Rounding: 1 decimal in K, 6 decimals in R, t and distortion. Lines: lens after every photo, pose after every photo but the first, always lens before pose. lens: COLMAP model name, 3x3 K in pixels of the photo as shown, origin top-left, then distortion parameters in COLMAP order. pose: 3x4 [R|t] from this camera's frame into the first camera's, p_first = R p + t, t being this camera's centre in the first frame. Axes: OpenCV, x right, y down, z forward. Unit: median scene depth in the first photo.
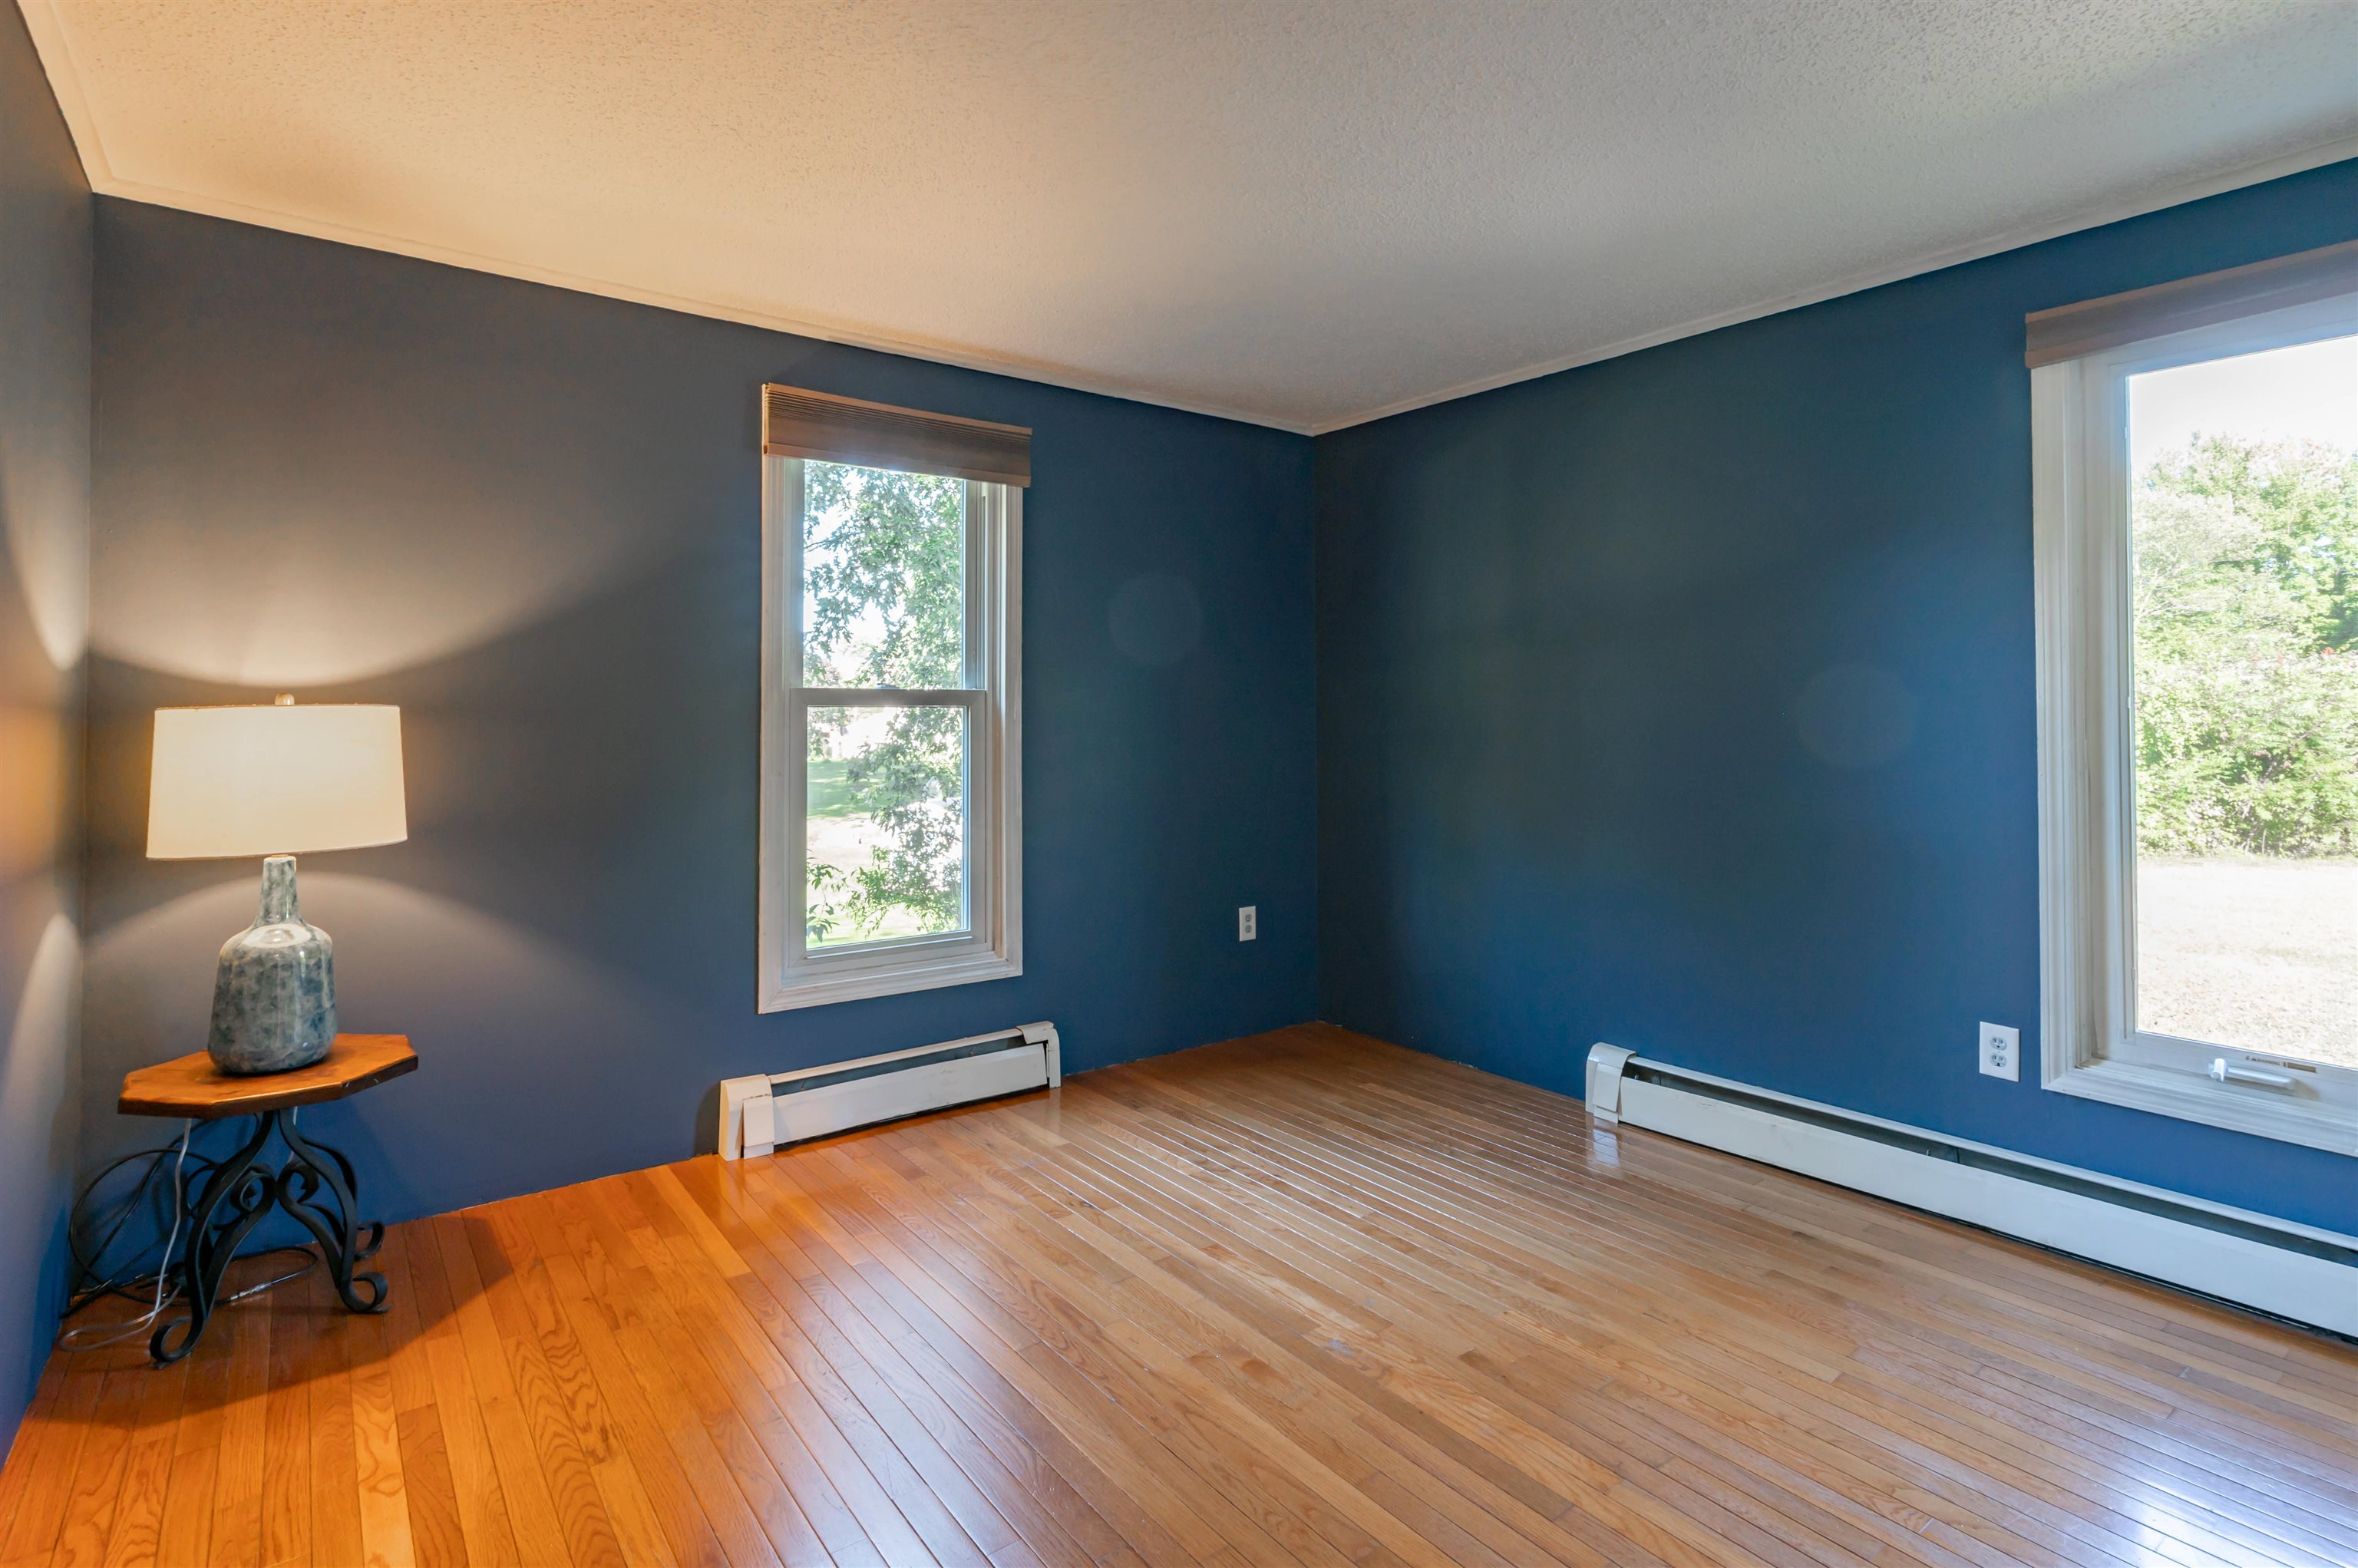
lens RADIAL K [[1165.5, 0, 1185.9], [0, 1165.5, 687.3], [0, 0, 1]] dist [0.000518, 0.001143]
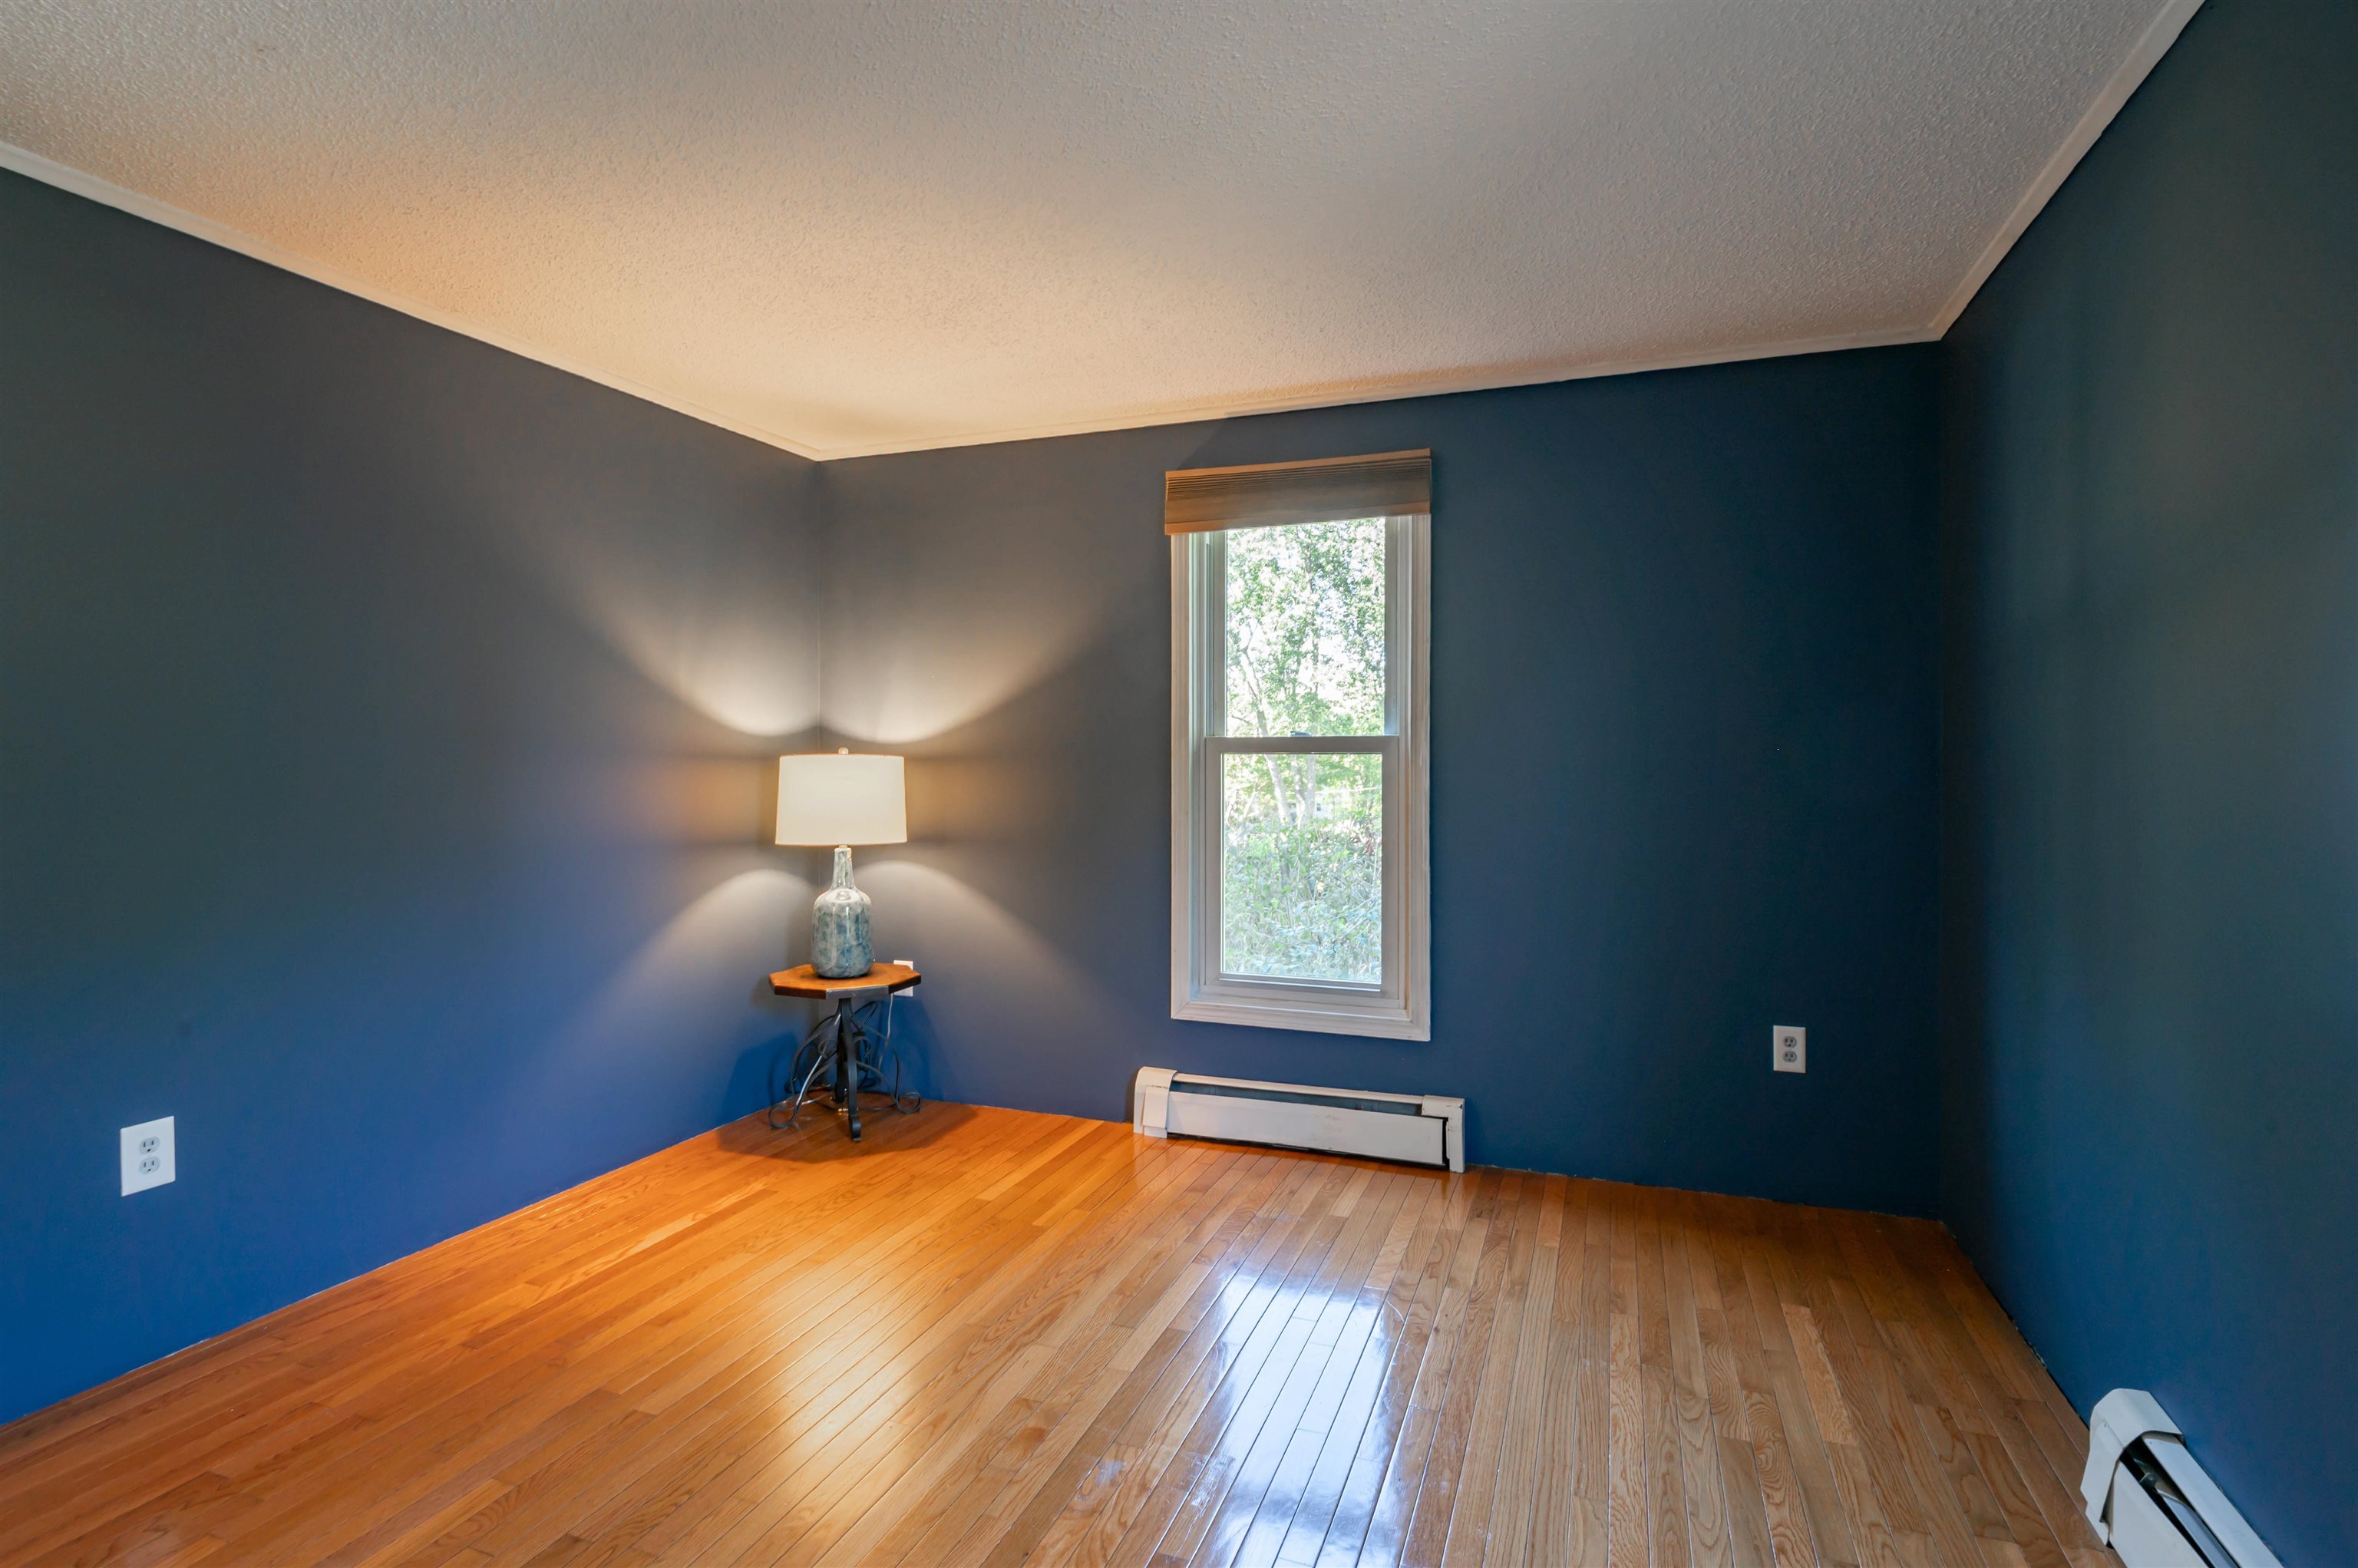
lens RADIAL K [[1159.1, 0, 1168.4], [0, 1159.1, 758.7], [0, 0, 1]] dist [-0.000141, 0.000867]
pose [[0.524537, -0.001115, -0.851387, 0.646215], [0.020386, 0.999729, 0.011251, 0.008634], [0.851143, -0.023258, 0.524418, 0.414860]]
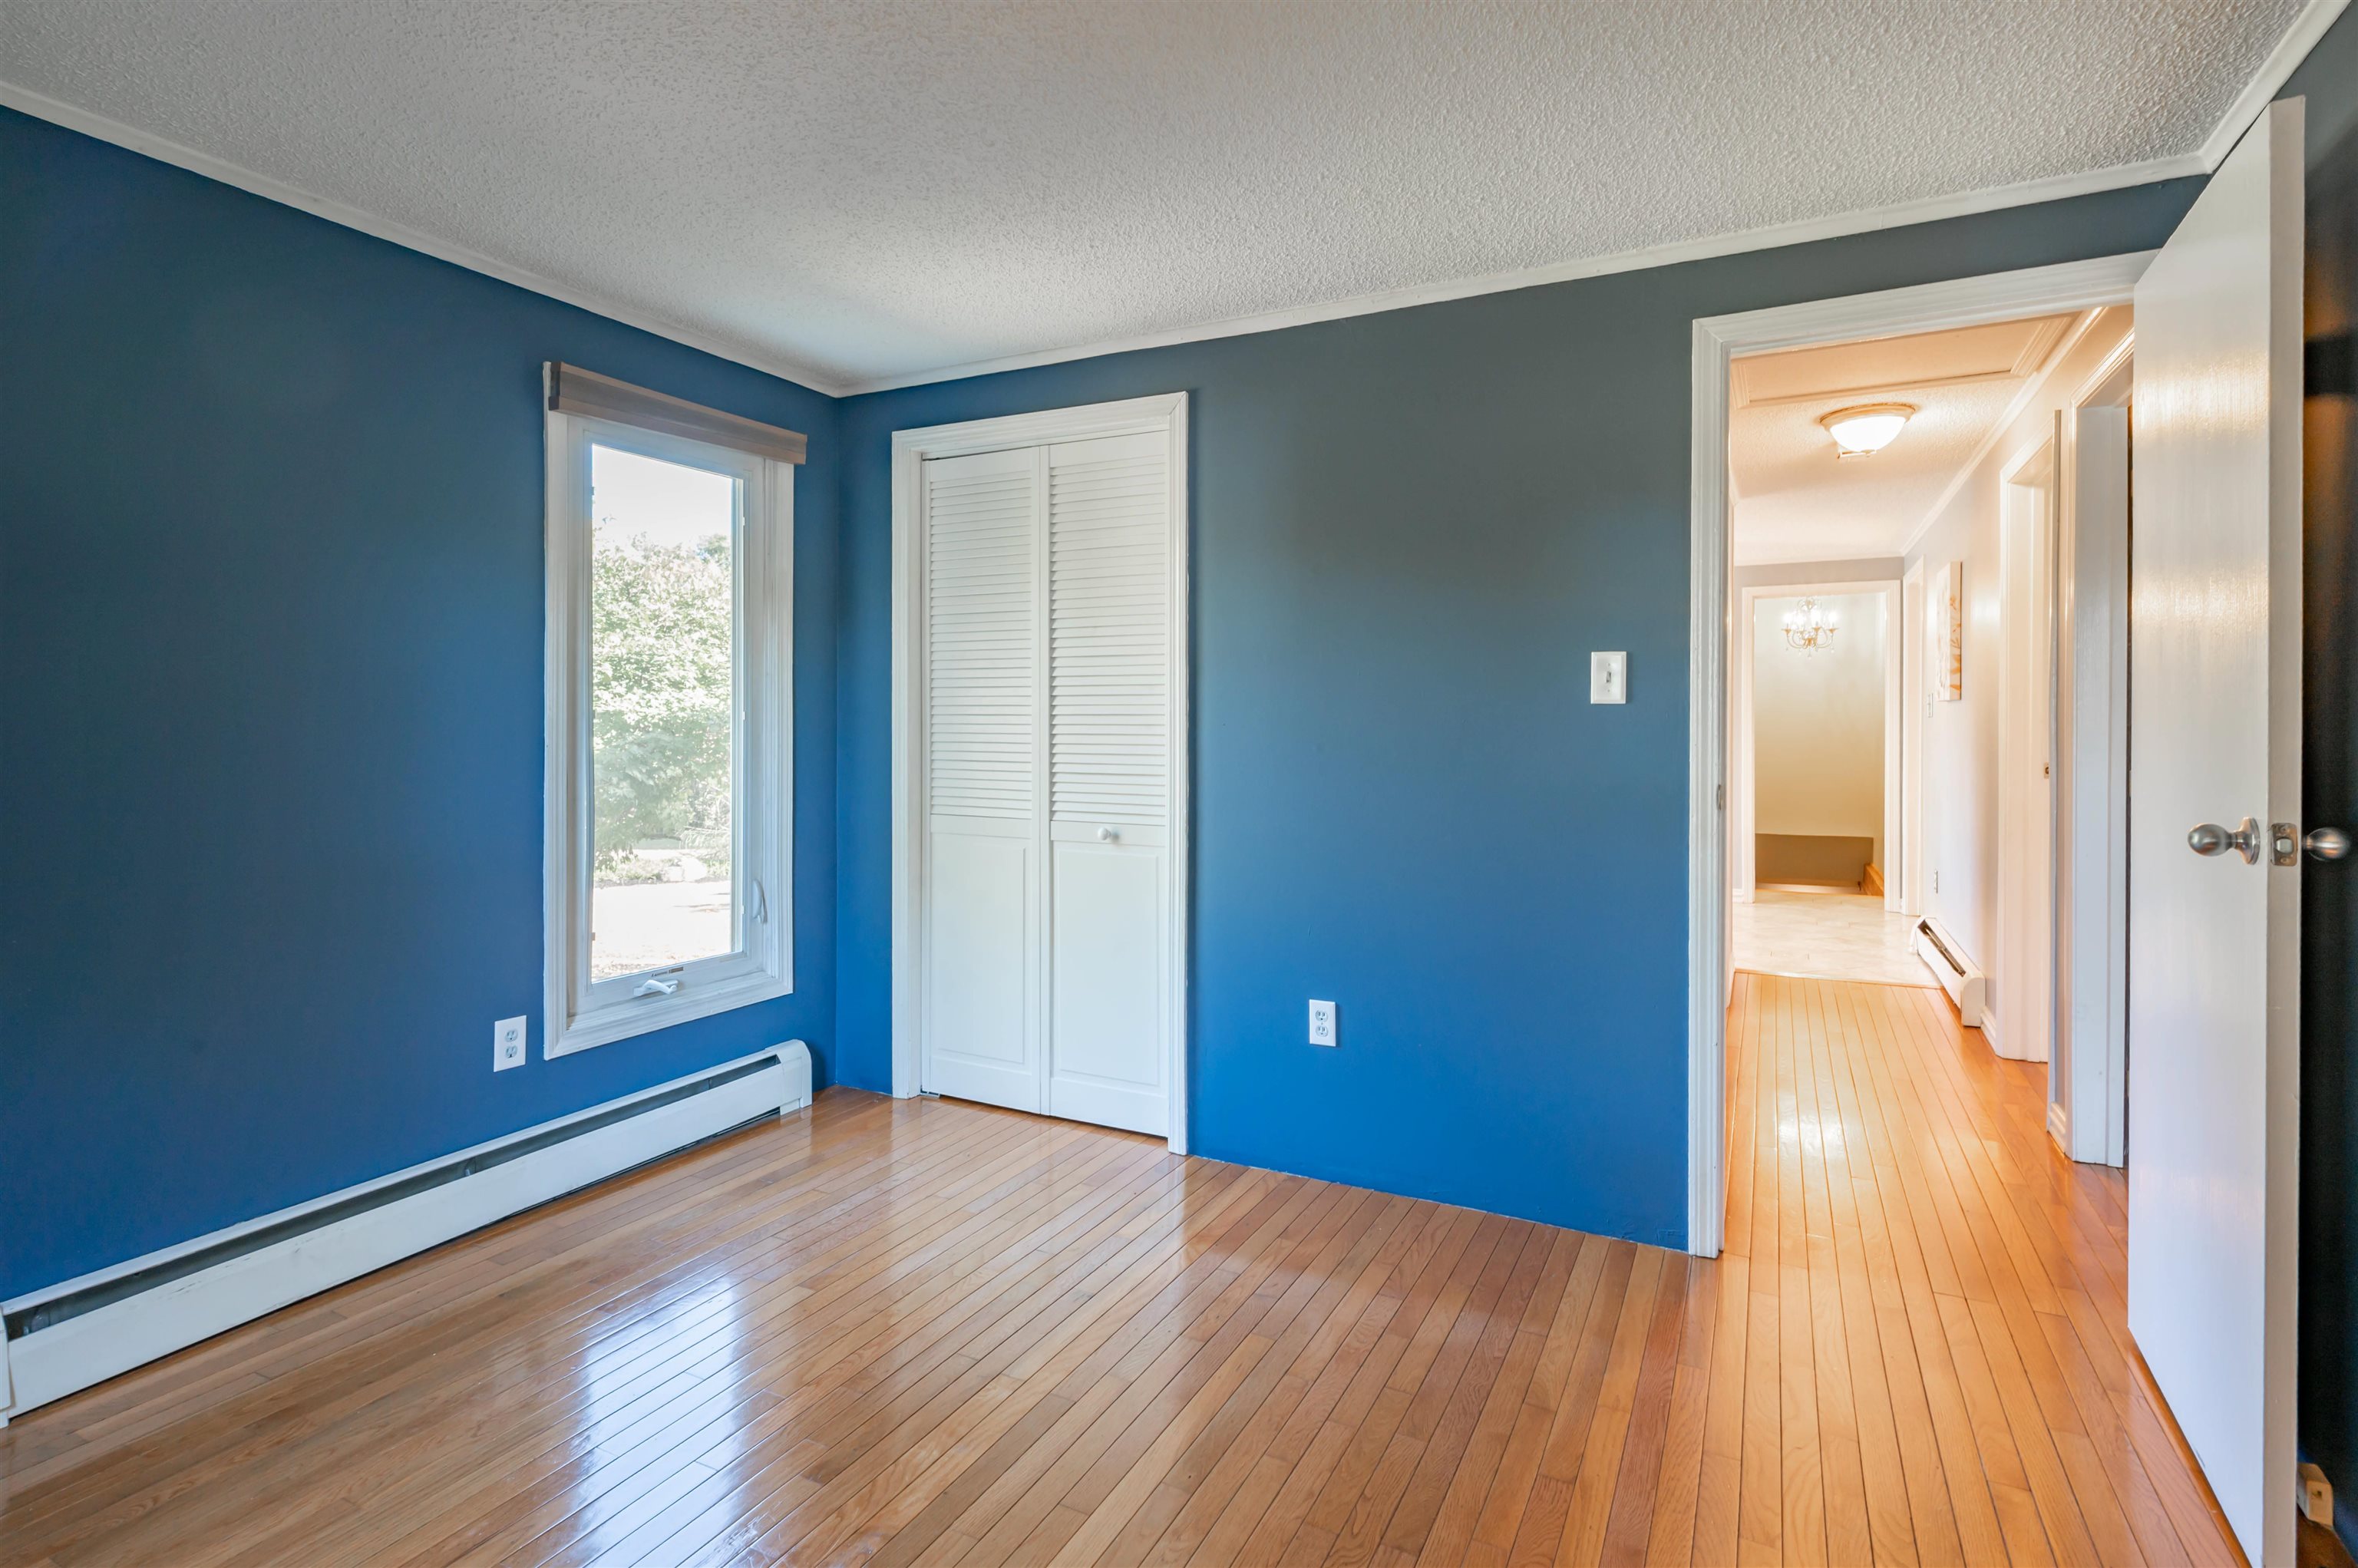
lens RADIAL K [[1164.2, 0, 1181.5], [0, 1164.2, 726.6], [0, 0, 1]] dist [-0.001882, 0.000041]
pose [[-0.436452, -0.006111, 0.899707, -0.446888], [-0.023454, 0.999714, -0.004587, 0.014263], [-0.899422, -0.023104, -0.436471, 0.800852]]
